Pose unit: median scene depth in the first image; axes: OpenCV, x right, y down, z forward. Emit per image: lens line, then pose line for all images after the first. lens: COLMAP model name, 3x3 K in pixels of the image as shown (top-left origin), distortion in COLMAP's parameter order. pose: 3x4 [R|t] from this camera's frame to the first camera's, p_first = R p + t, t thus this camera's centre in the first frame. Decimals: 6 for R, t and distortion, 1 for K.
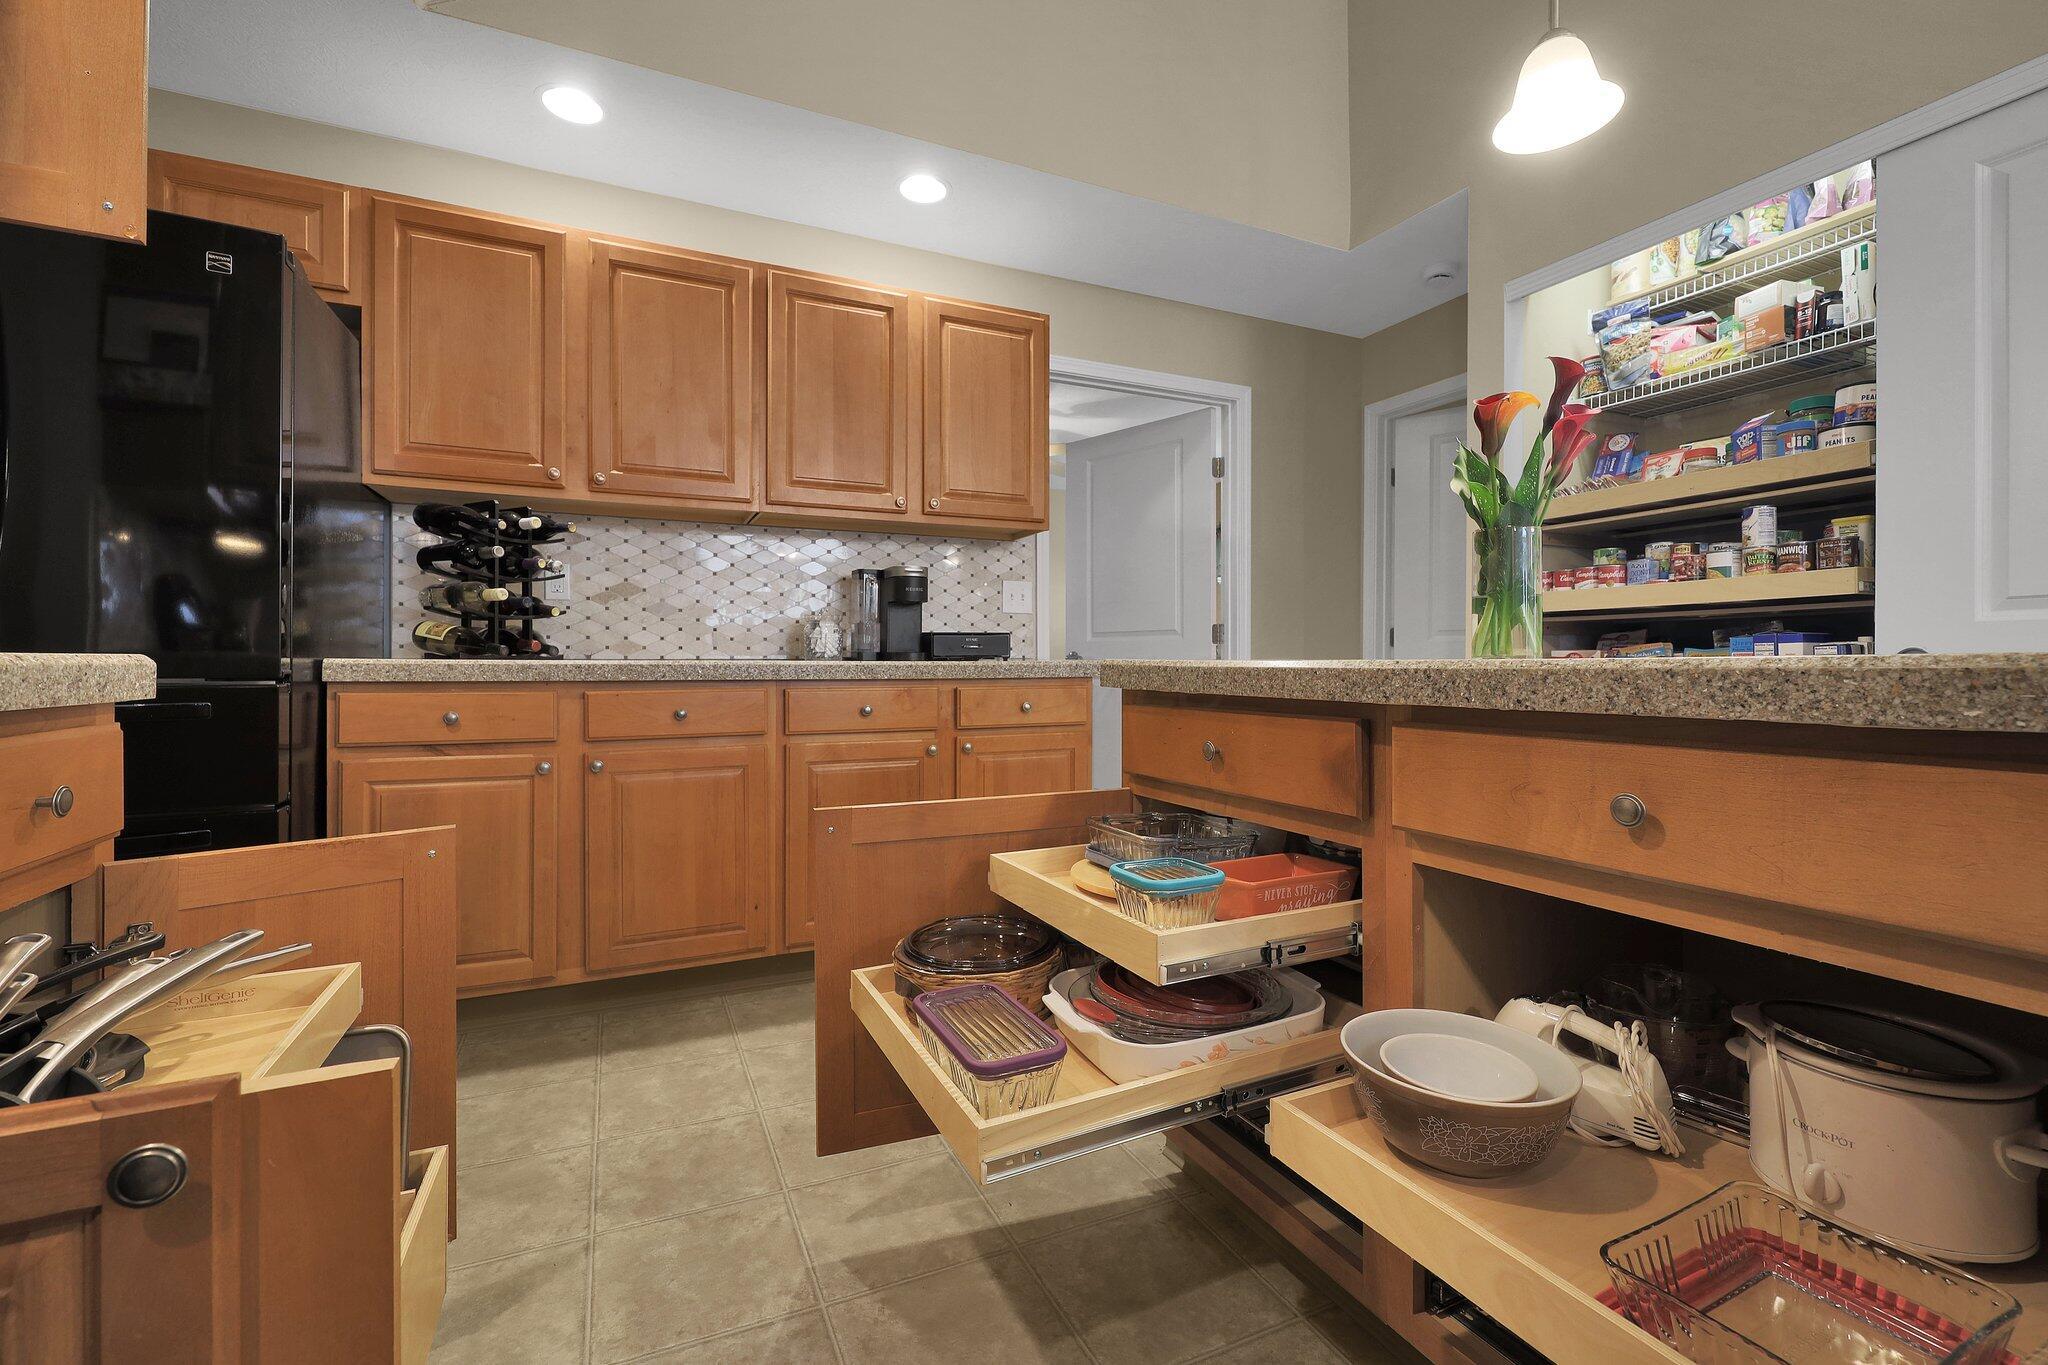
lens RADIAL K [[879.3, 0, 1024.0], [0, 879.3, 664.5], [0, 0, 1]] dist [-0.001840, 0.000316]
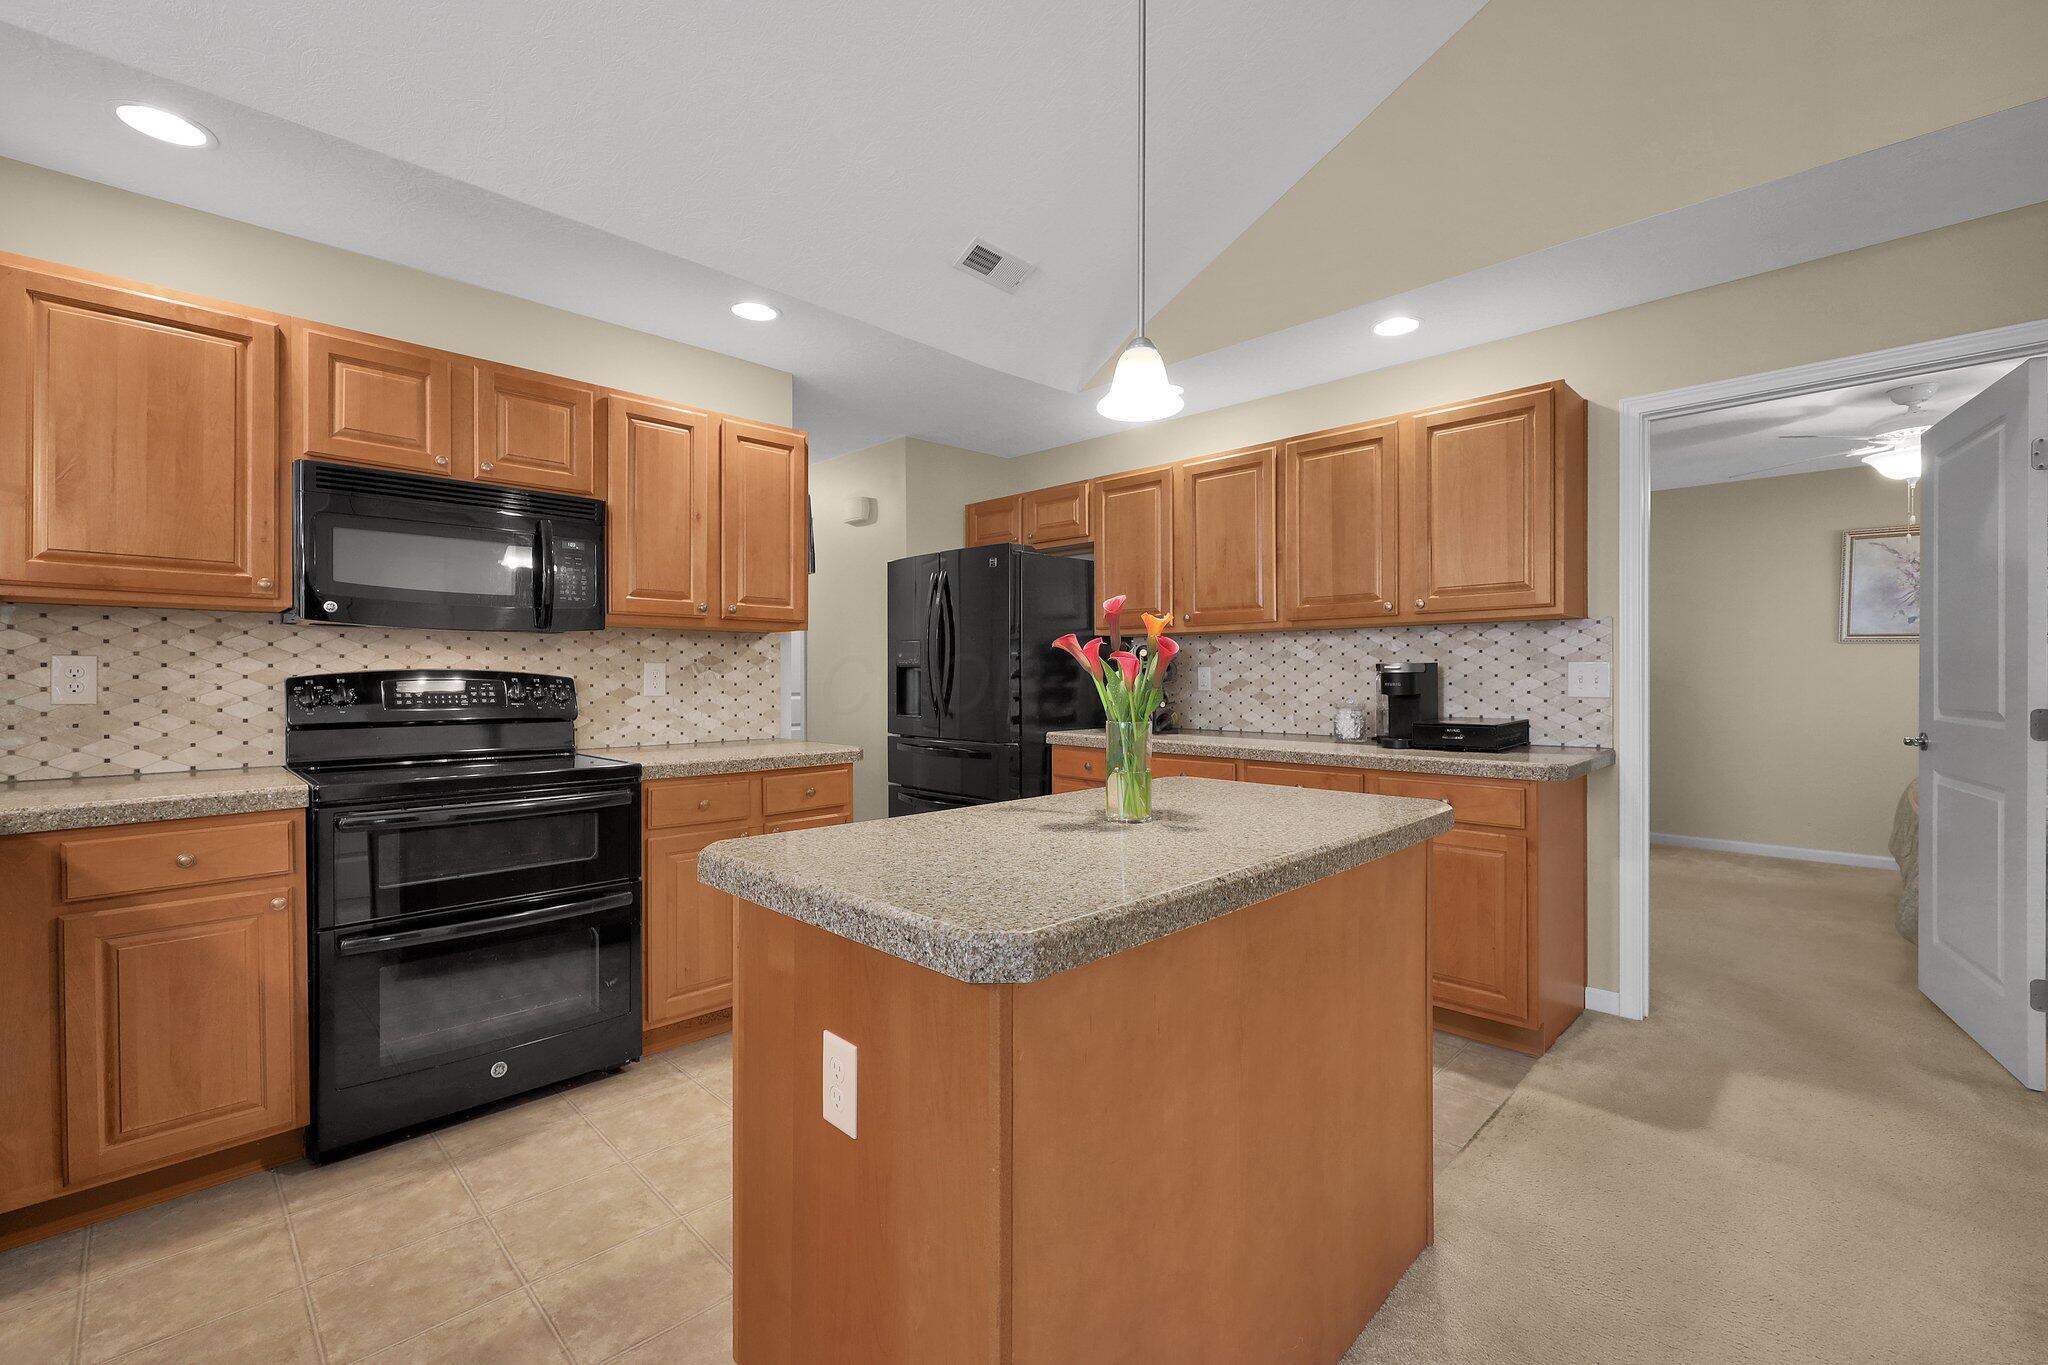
lens RADIAL K [[879.3, 0, 1020.8], [0, 879.3, 686.2], [0, 0, 1]] dist [-0.001840, 0.000316]
pose [[0.345707, 0.011513, -0.938272, 0.888598], [0.001027, 0.999919, 0.012648, -0.112865], [0.938342, -0.005336, 0.345667, 0.186506]]
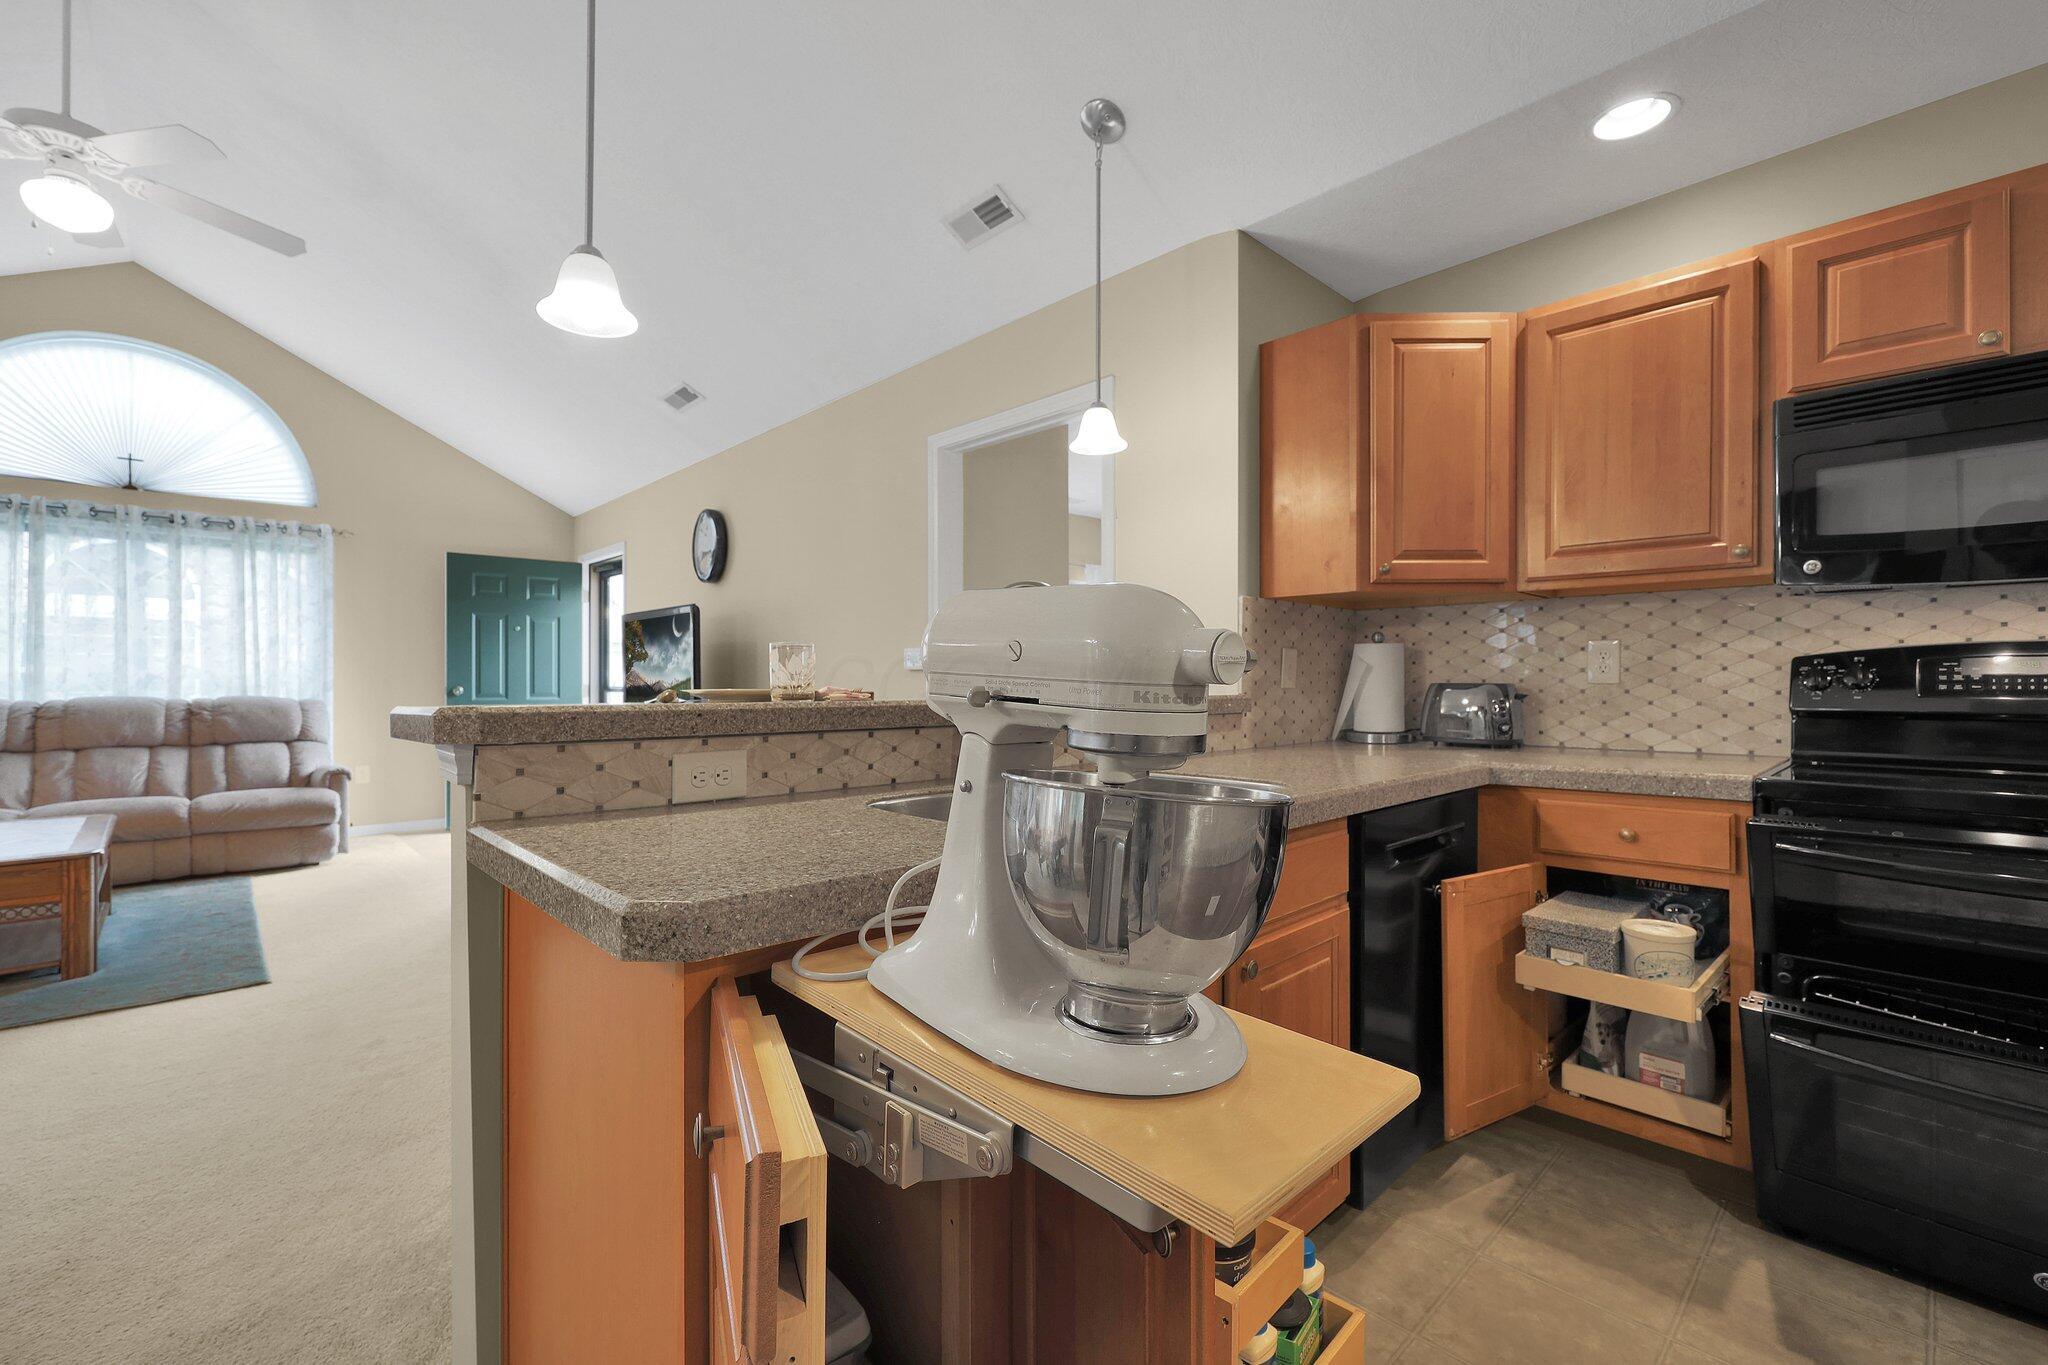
lens RADIAL K [[879.3, 0, 1019.2], [0, 879.3, 678.8], [0, 0, 1]] dist [-0.001840, 0.000316]
pose [[-0.948300, 0.000335, -0.317375, 0.661138], [0.000962, 0.999998, -0.001819, -0.087154], [0.317373, -0.002030, -0.948298, 0.333865]]
